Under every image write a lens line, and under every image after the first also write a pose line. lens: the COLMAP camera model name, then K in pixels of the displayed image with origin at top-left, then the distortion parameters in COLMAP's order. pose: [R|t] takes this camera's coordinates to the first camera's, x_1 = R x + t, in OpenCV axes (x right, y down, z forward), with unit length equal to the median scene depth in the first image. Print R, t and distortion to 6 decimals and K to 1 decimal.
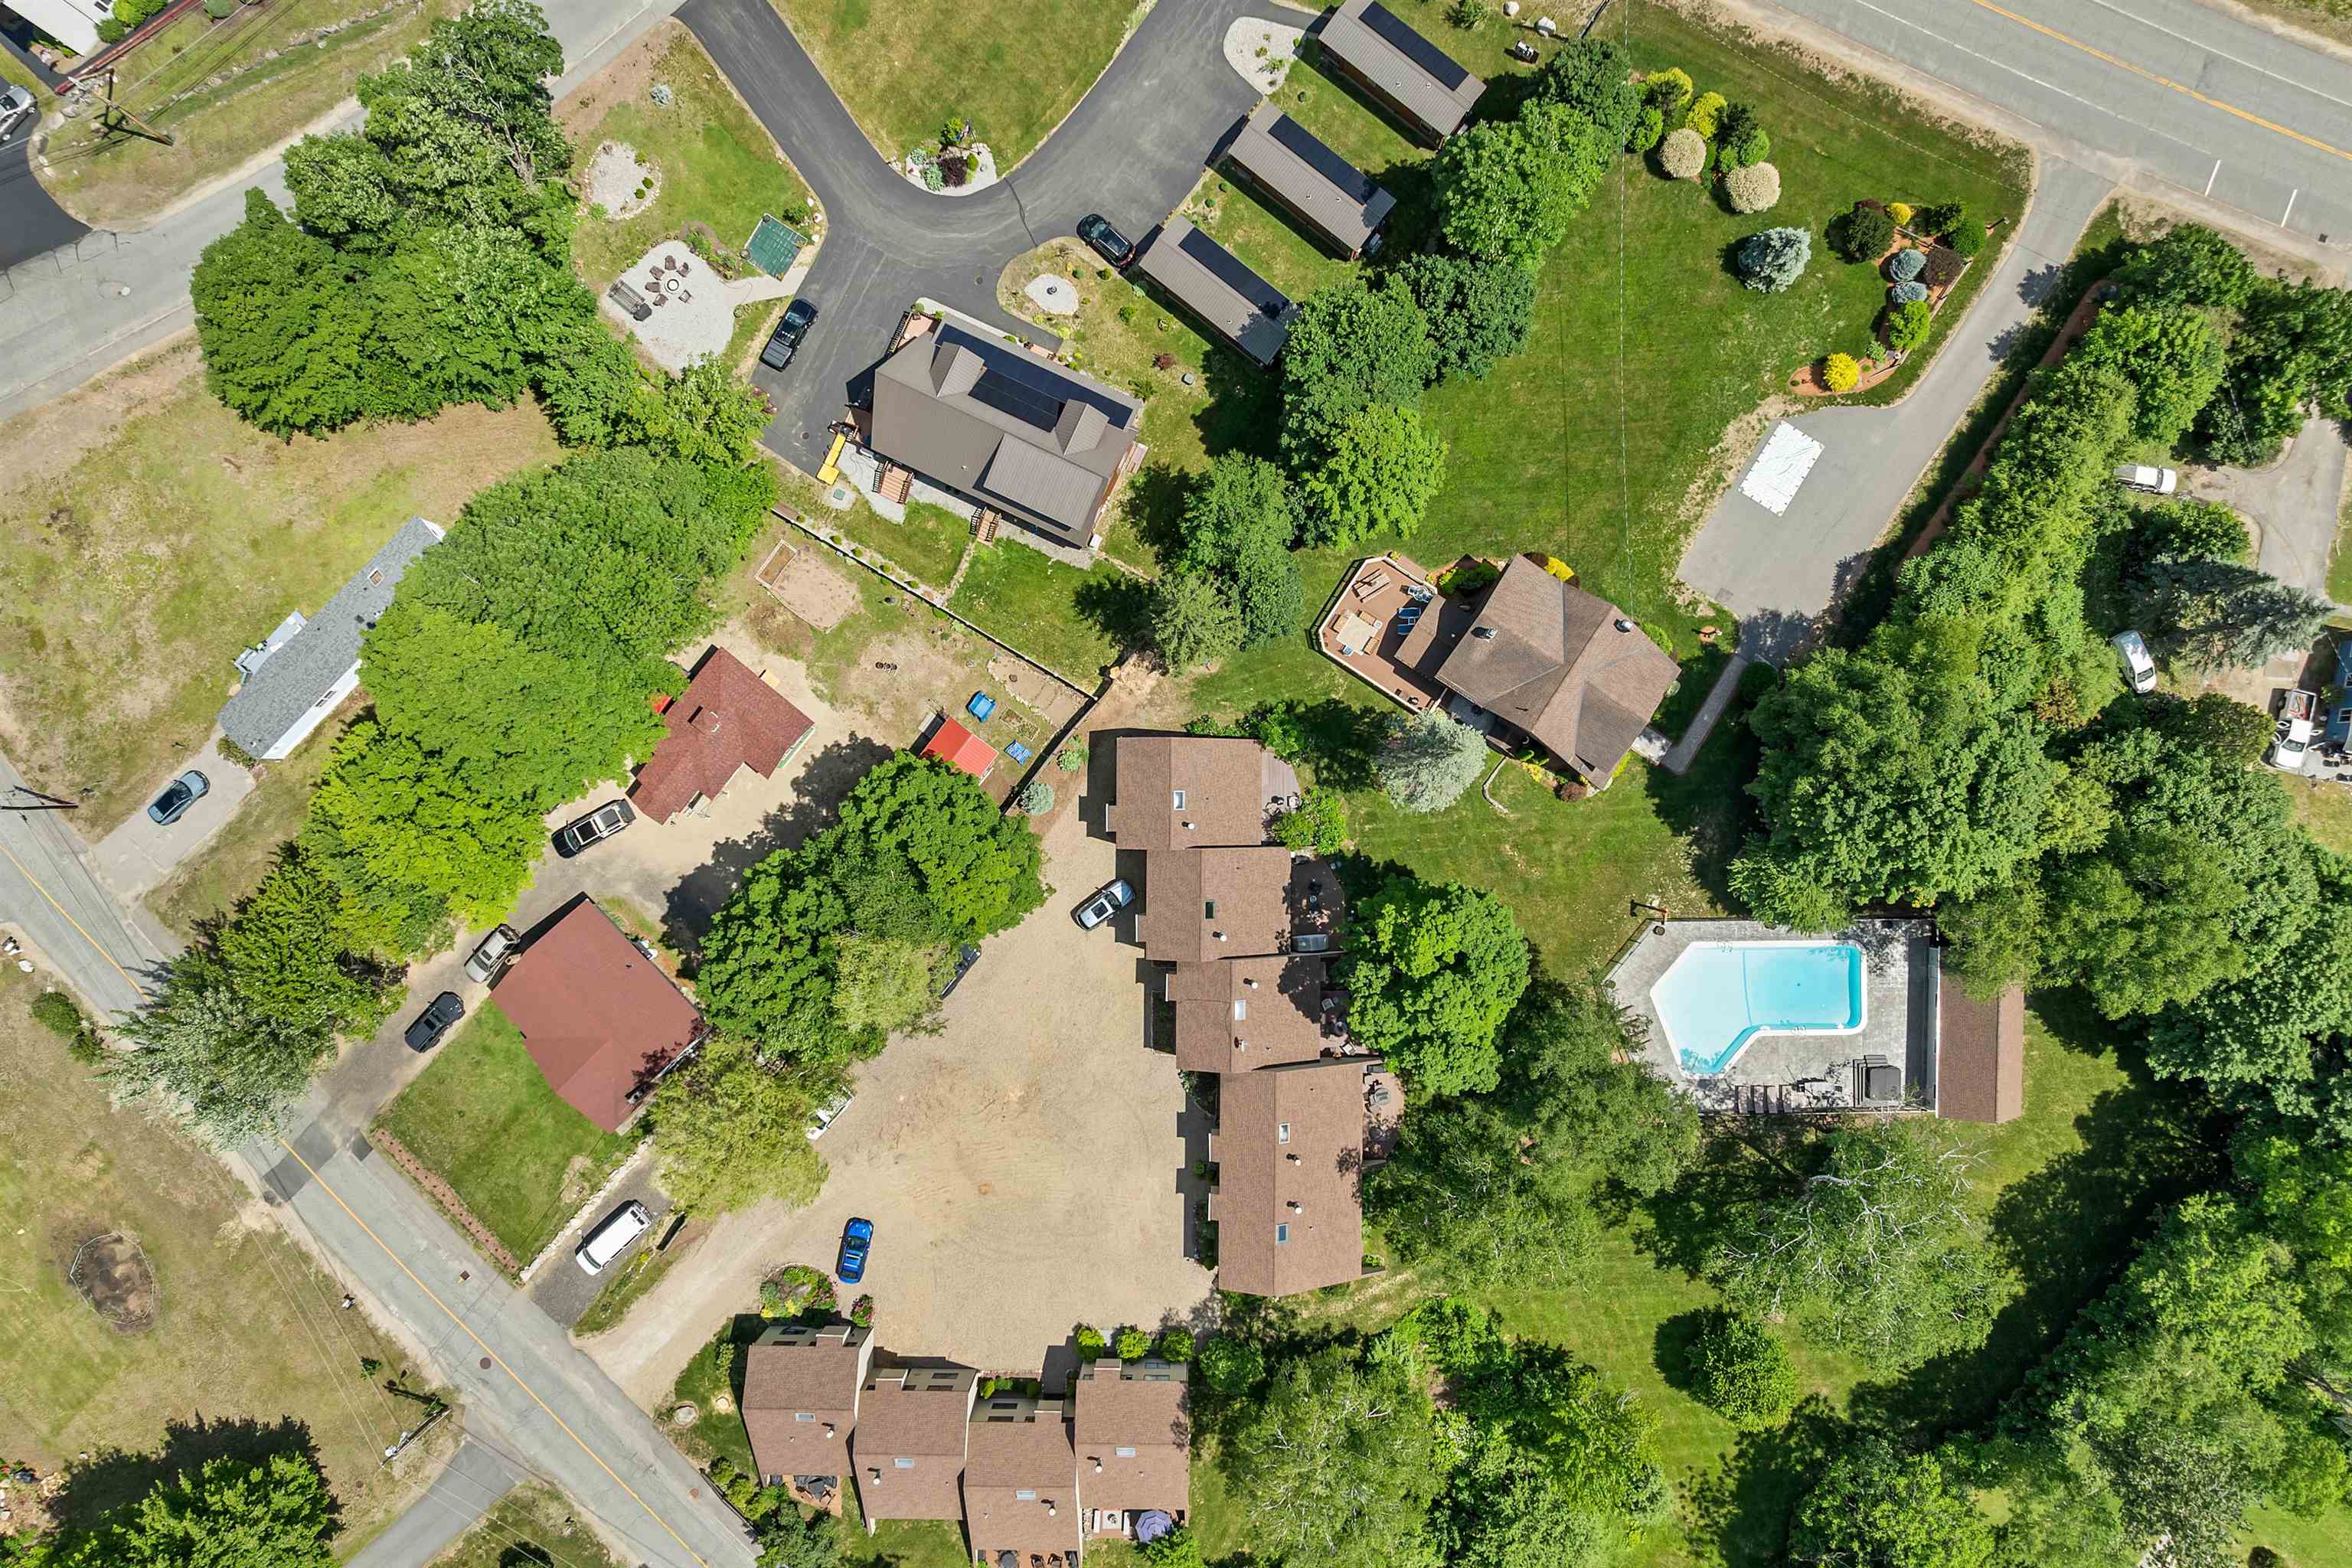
lens RADIAL K [[1685.0, 0, 1184.1], [0, 1685.0, 782.7], [0, 0, 1]] dist [-0.041624, 0.000958]
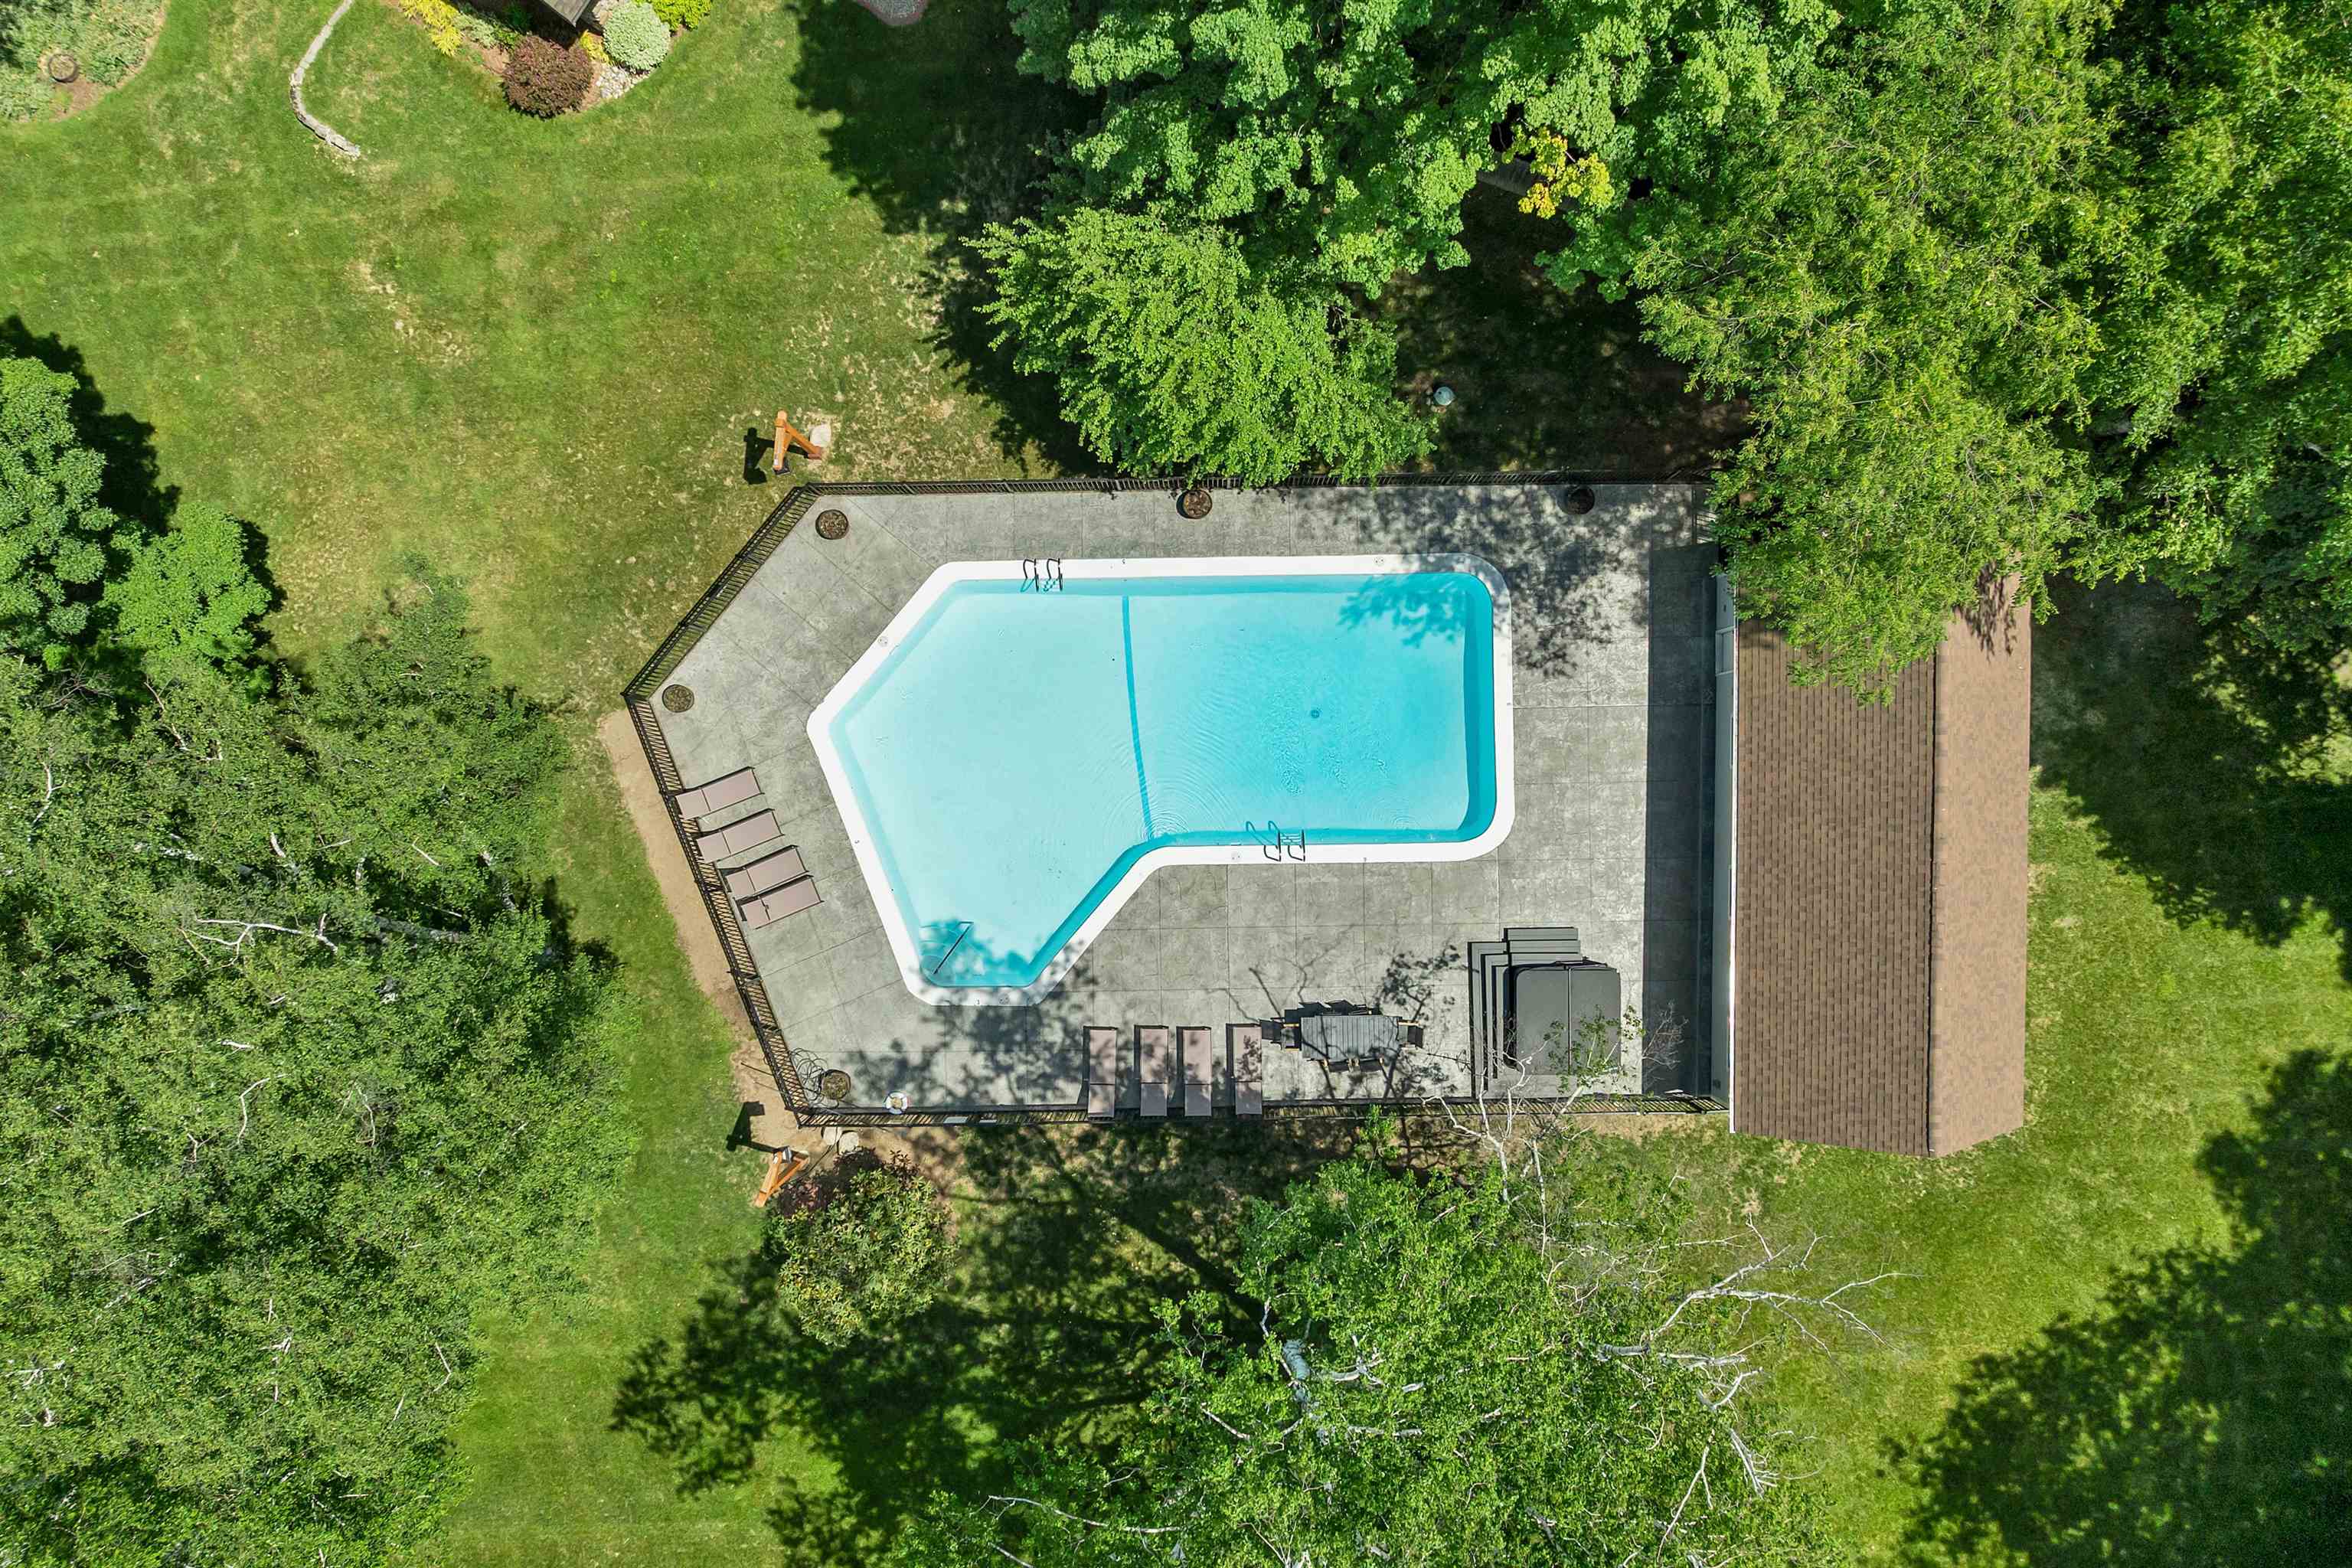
lens RADIAL K [[1752.7, 0, 1177.9], [0, 1752.7, 846.6], [0, 0, 1]] dist [-0.051217, 0.042058]
pose [[0.999987, -0.001533, -0.004856, 0.358090], [0.001393, 0.999583, -0.028830, 0.161420], [0.004898, 0.028823, 0.999573, 0.698648]]
